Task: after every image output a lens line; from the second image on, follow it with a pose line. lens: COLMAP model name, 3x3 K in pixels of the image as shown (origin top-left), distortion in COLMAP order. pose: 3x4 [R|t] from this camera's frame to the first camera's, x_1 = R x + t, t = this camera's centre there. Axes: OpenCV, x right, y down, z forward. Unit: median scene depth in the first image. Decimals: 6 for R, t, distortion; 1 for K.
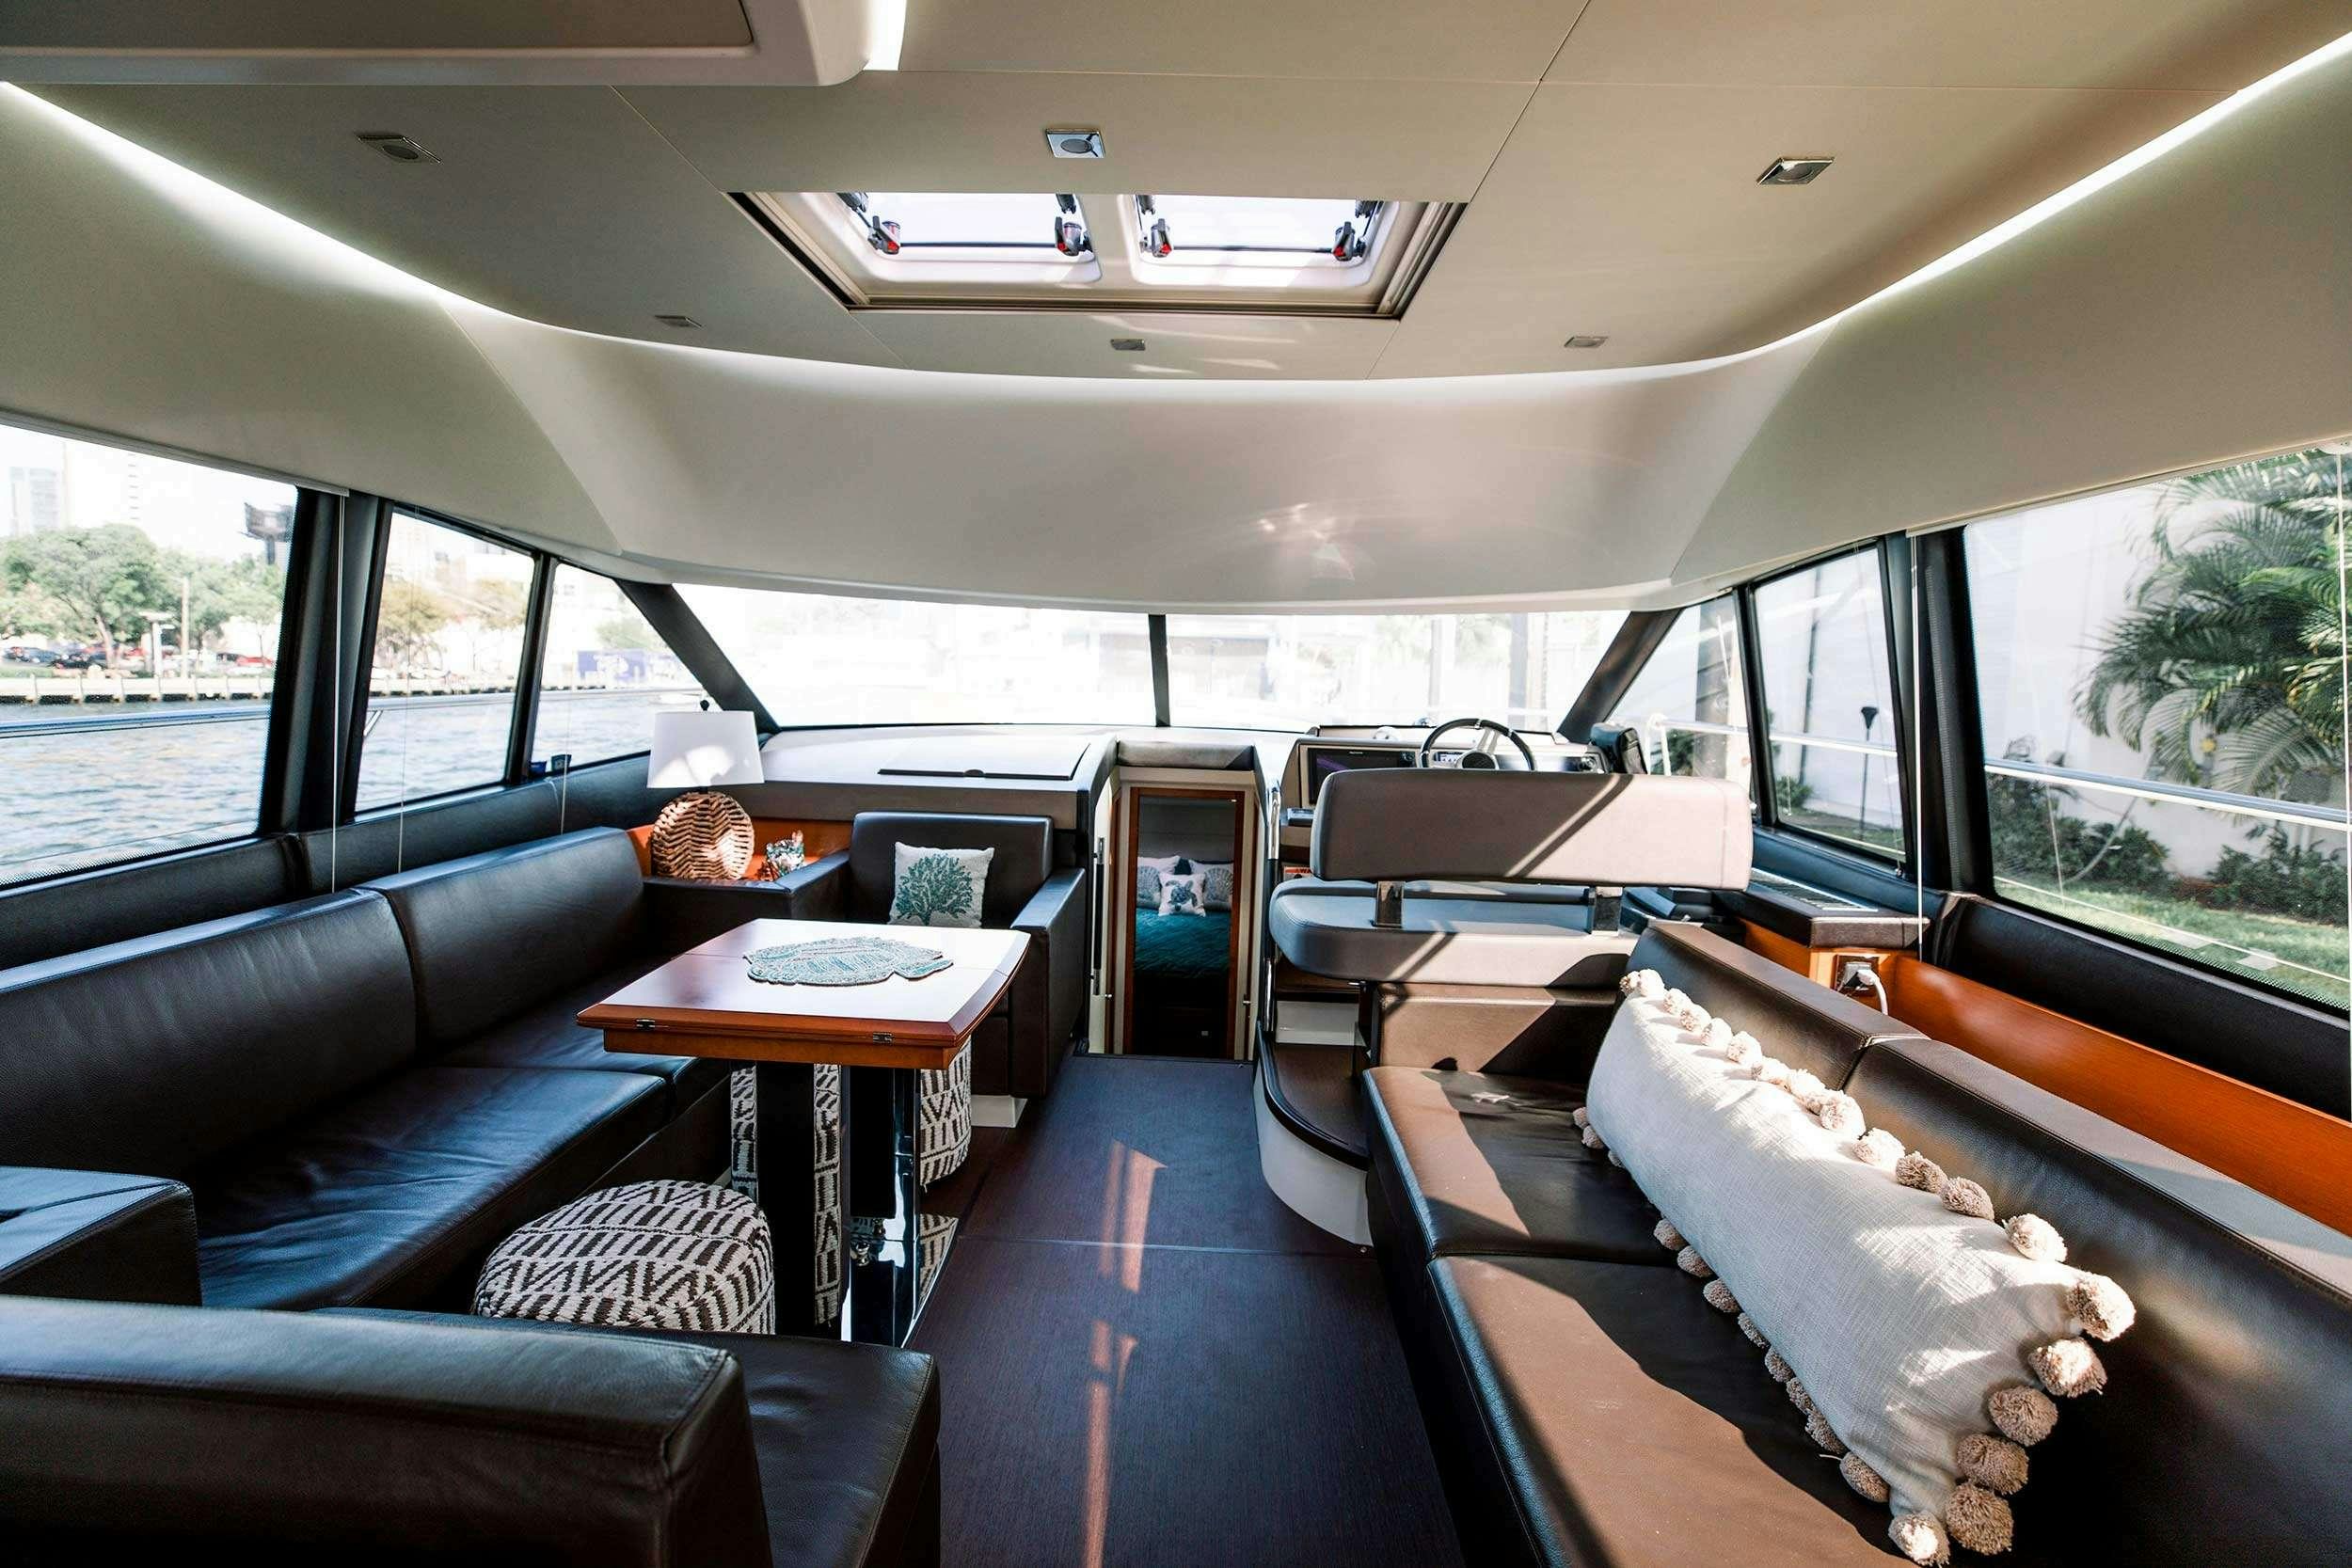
lens RADIAL K [[1090.2, 0, 1174.7], [0, 1090.2, 830.7], [0, 0, 1]] dist [-0.048180, 0.000299]
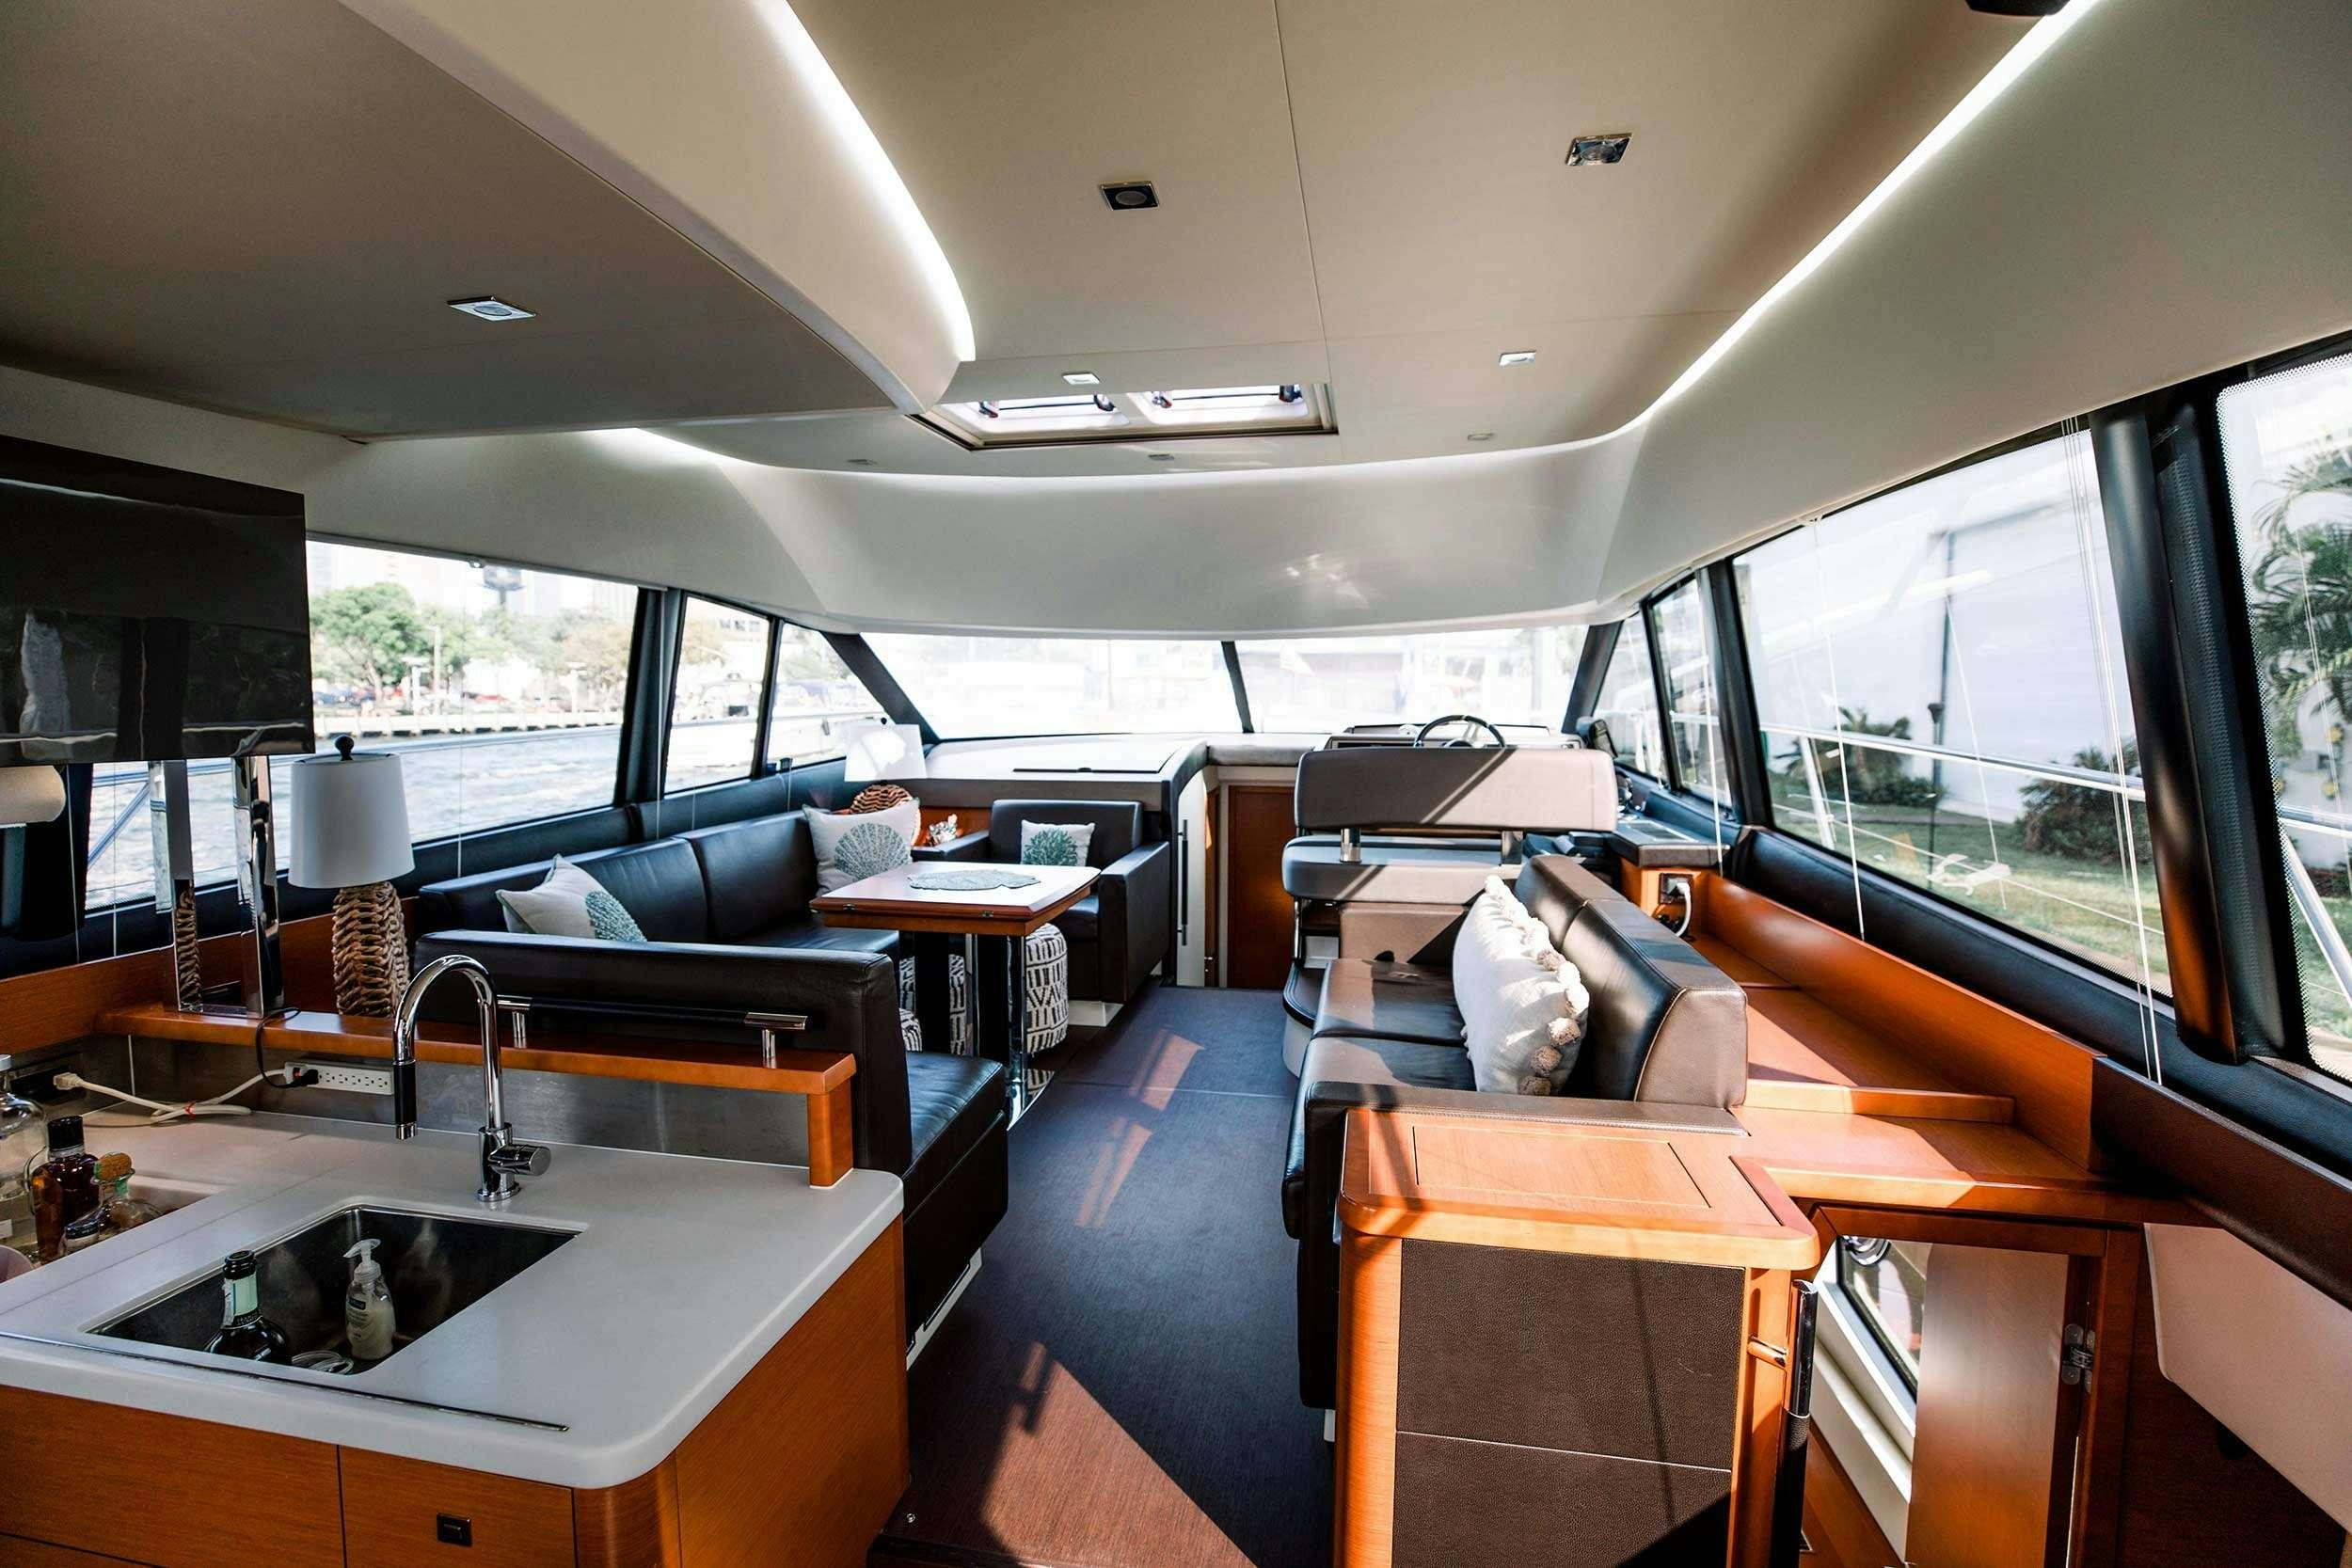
lens RADIAL K [[1130.9, 0, 1168.8], [0, 1130.9, 799.0], [0, 0, 1]] dist [-0.013120, -0.000009]
pose [[0.987016, -0.017735, -0.159640, 0.151585], [0.010172, 0.998792, -0.048067, 0.056081], [0.160299, 0.045819, 0.986004, -0.359200]]
